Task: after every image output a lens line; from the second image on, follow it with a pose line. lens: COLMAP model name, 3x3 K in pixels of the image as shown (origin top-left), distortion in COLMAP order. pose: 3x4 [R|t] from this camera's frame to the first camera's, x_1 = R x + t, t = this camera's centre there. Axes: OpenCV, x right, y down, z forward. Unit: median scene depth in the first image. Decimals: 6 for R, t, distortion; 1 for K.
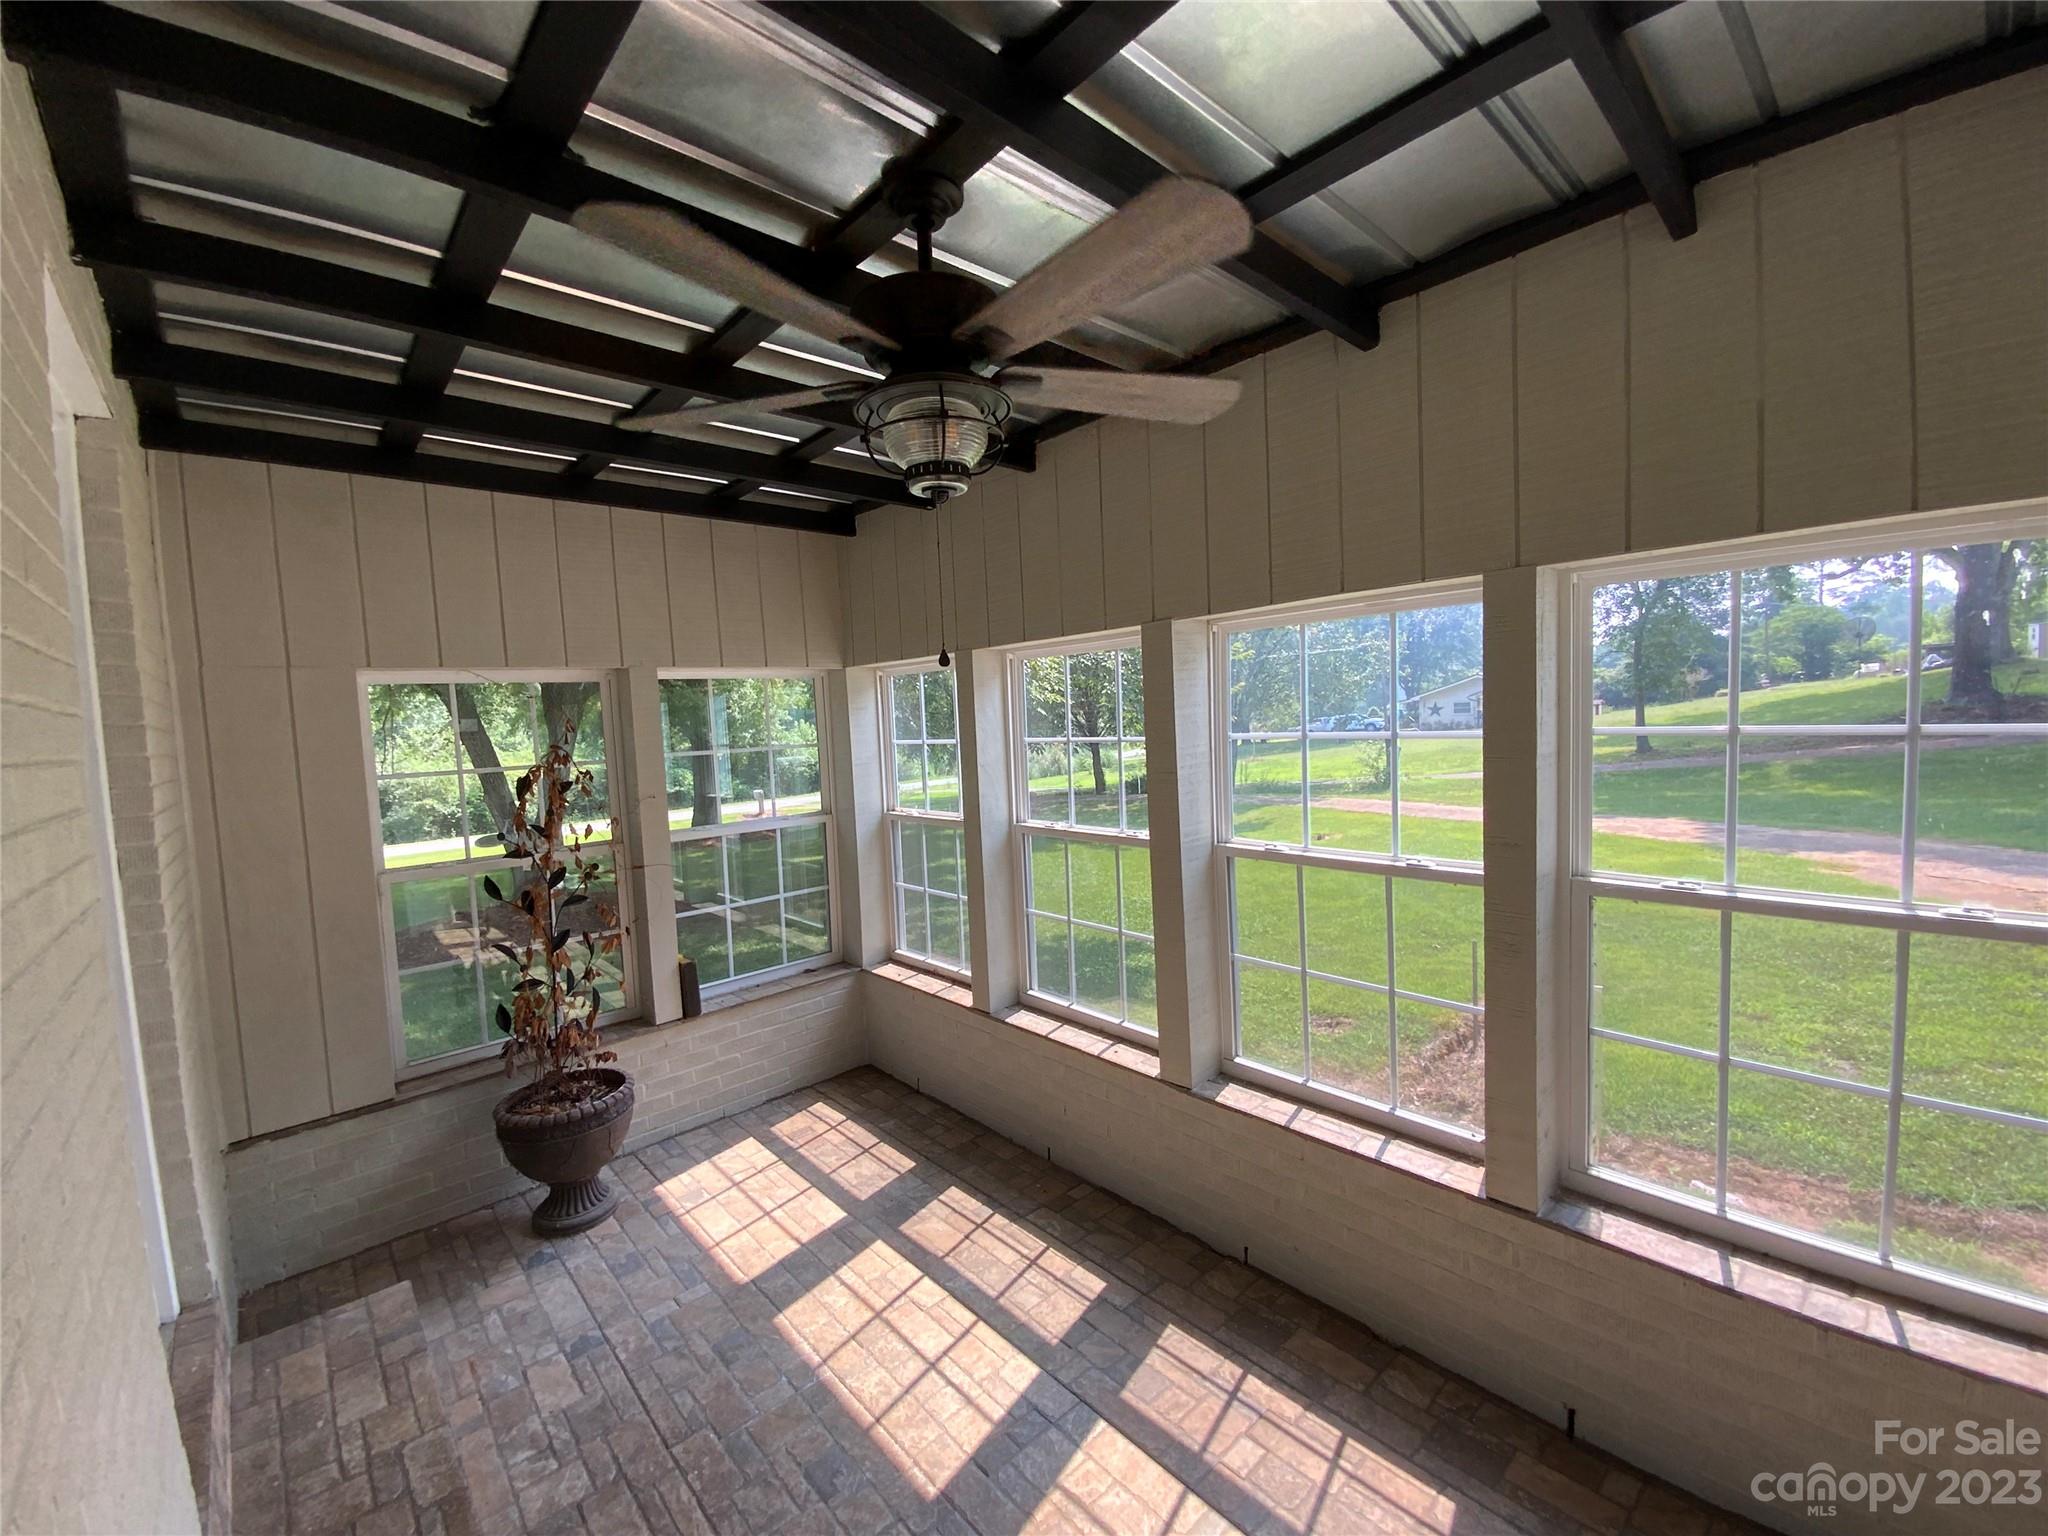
lens RADIAL K [[829.3, 0, 1014.0], [0, 829.3, 764.8], [0, 0, 1]] dist [0.018960, -0.017581]
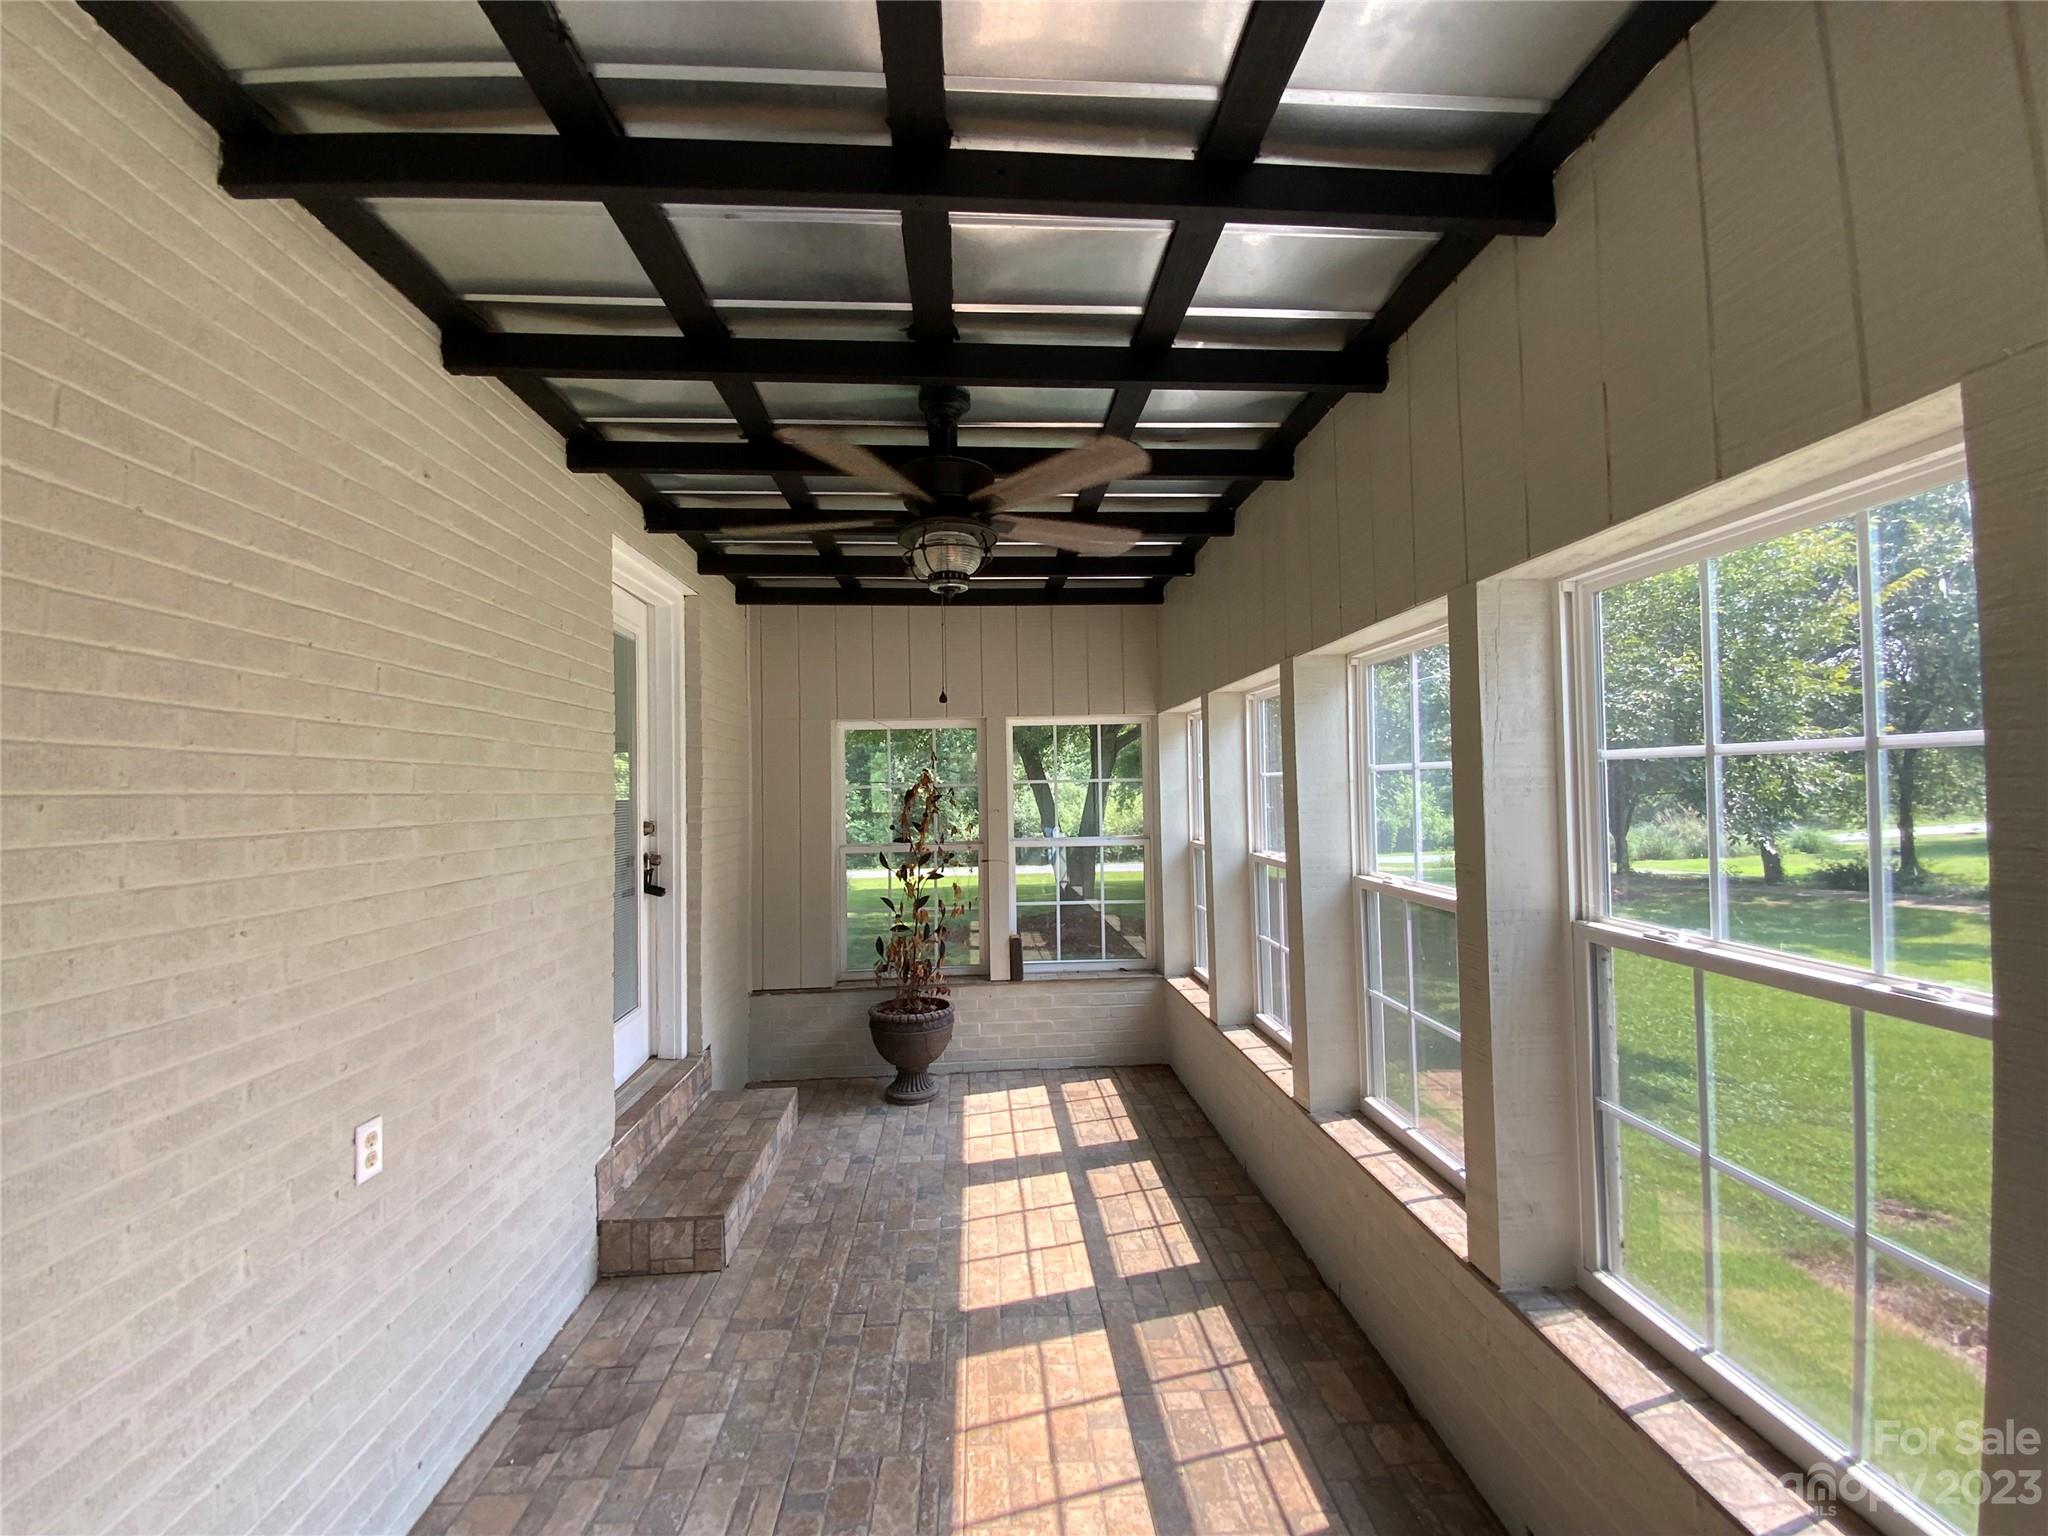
lens RADIAL K [[829.3, 0, 1014.0], [0, 829.3, 764.8], [0, 0, 1]] dist [0.018960, -0.017581]
pose [[0.780848, 0.017418, -0.624478, 0.555627], [-0.059138, 0.997183, -0.046134, 0.034672], [0.621915, 0.072954, 0.779679, -0.049171]]
